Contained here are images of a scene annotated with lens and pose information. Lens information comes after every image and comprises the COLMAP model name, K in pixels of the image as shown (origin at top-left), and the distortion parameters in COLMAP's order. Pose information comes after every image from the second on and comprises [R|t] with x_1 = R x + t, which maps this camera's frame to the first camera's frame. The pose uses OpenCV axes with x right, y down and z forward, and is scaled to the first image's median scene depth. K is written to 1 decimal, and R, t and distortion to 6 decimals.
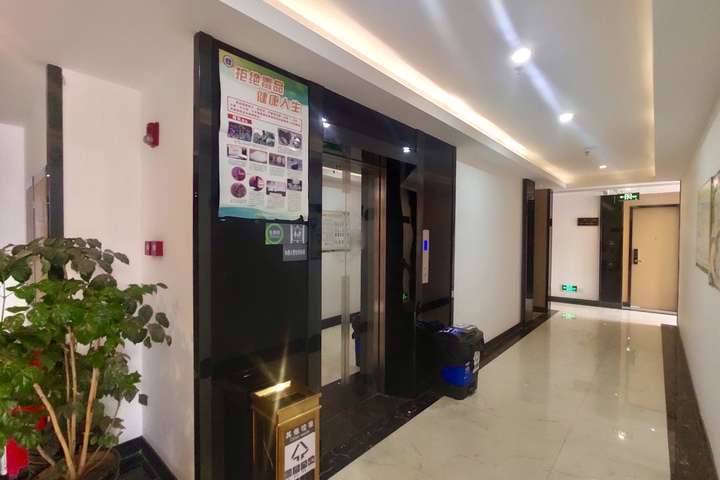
lens RADIAL K [[321.1, 0, 360.0], [0, 321.1, 240.0], [0, 0, 1]] dist [0.018663, 0.000164]
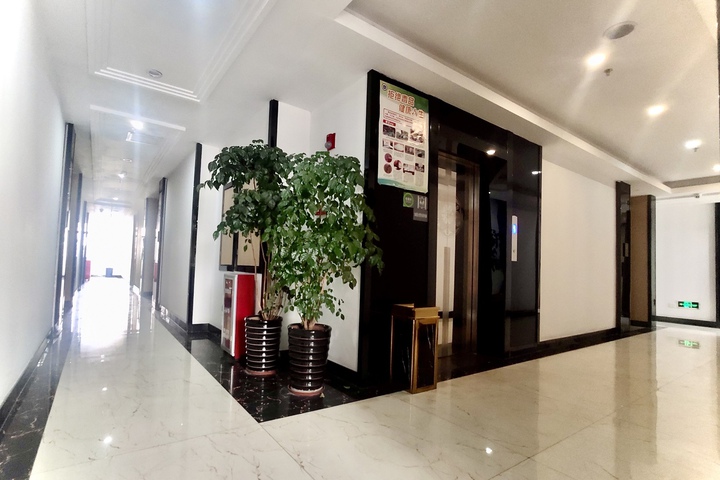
lens RADIAL K [[347.0, 0, 360.0], [0, 347.0, 240.0], [0, 0, 1]] dist [-0.001140, 0.000140]
pose [[0.982268, 0.003450, -0.187448, -0.184716], [-0.018107, 0.996902, -0.076539, 0.277871], [0.186604, 0.078576, 0.979288, -0.533034]]
